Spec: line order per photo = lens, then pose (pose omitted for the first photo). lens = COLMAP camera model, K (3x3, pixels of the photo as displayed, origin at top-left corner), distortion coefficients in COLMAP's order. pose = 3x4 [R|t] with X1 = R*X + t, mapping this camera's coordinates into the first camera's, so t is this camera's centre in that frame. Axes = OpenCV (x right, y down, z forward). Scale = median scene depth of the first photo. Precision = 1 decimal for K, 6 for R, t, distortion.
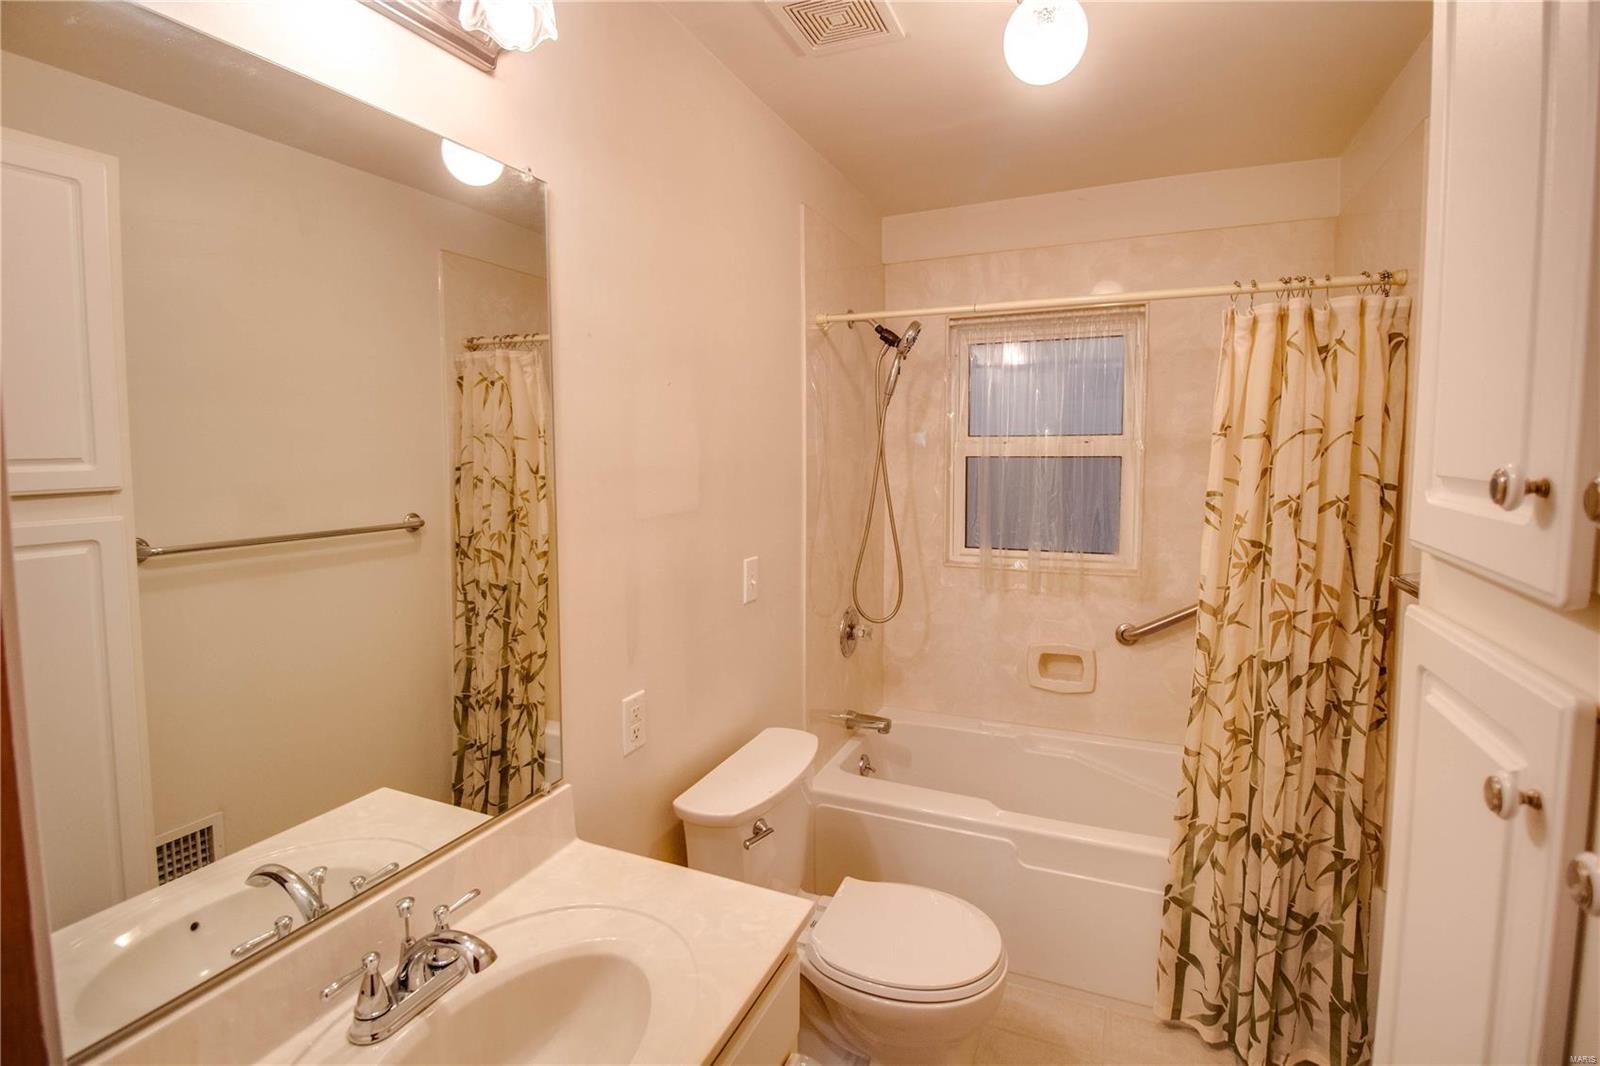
lens RADIAL K [[755.2, 0, 806.9], [0, 755.2, 512.2], [0, 0, 1]] dist [0.003385, -0.014617]
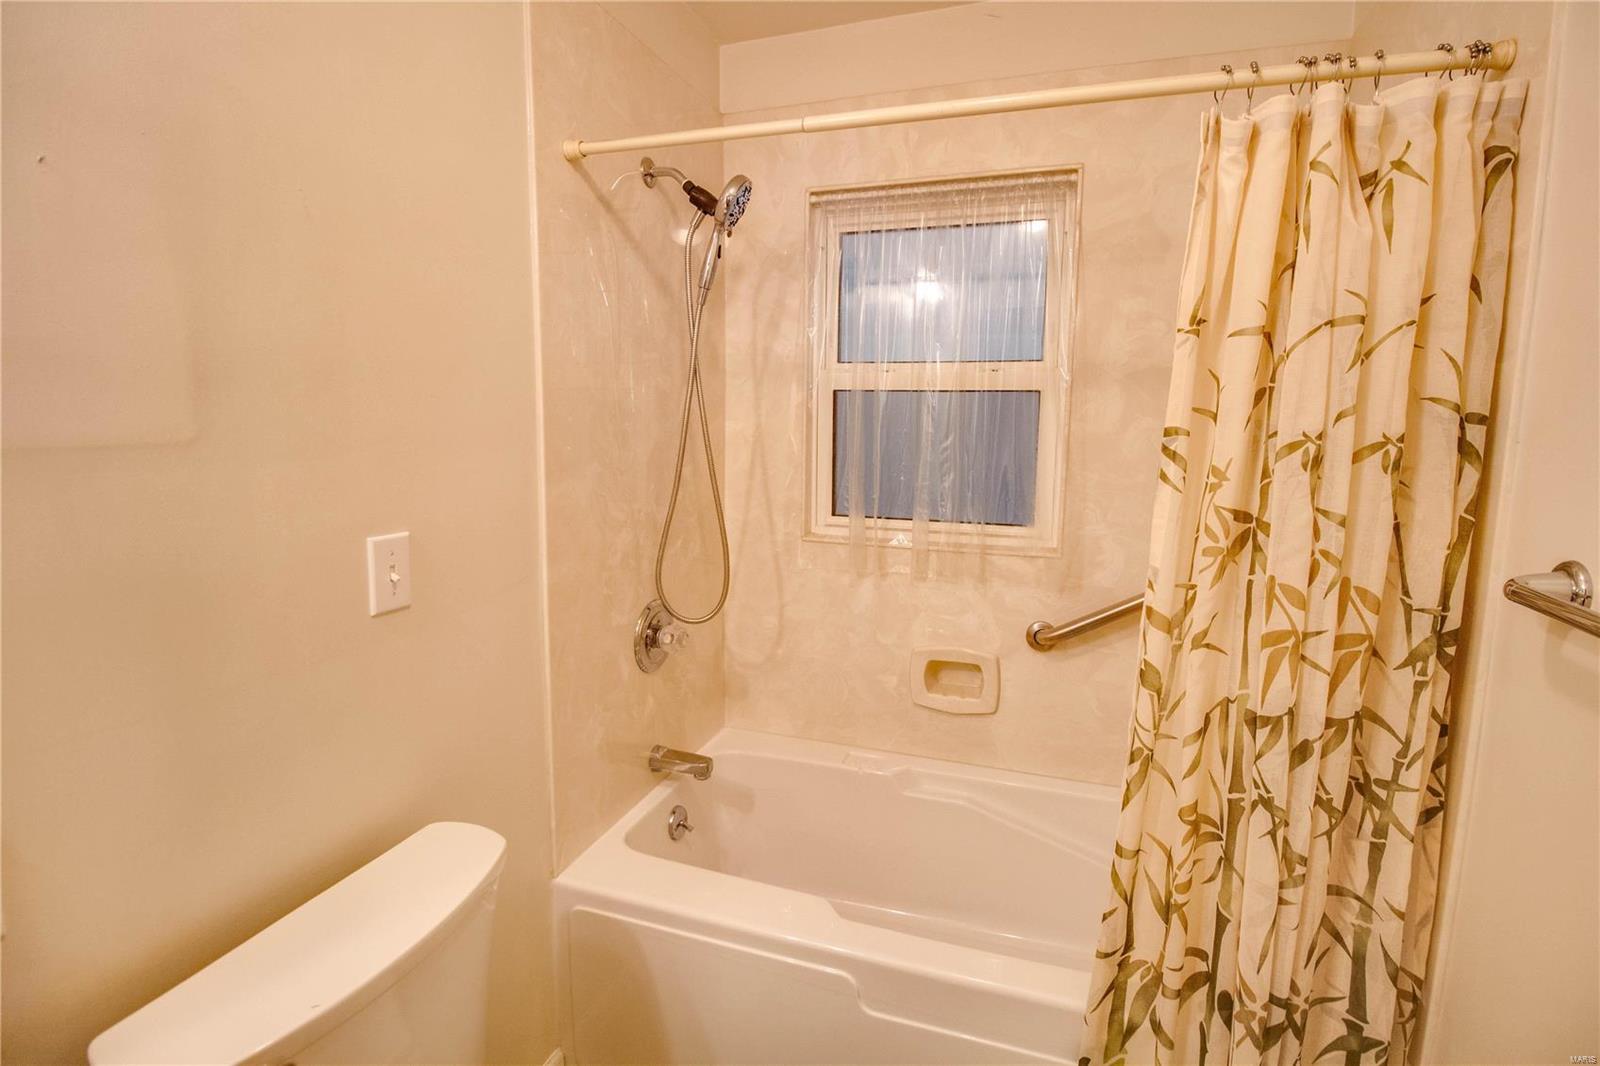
lens RADIAL K [[755.2, 0, 806.9], [0, 755.2, 512.2], [0, 0, 1]] dist [0.003385, -0.014617]
pose [[0.997123, 0.006399, 0.075534, 0.207719], [-0.010045, 0.998798, 0.047983, 0.013981], [-0.075136, -0.048604, 0.995988, 0.433226]]
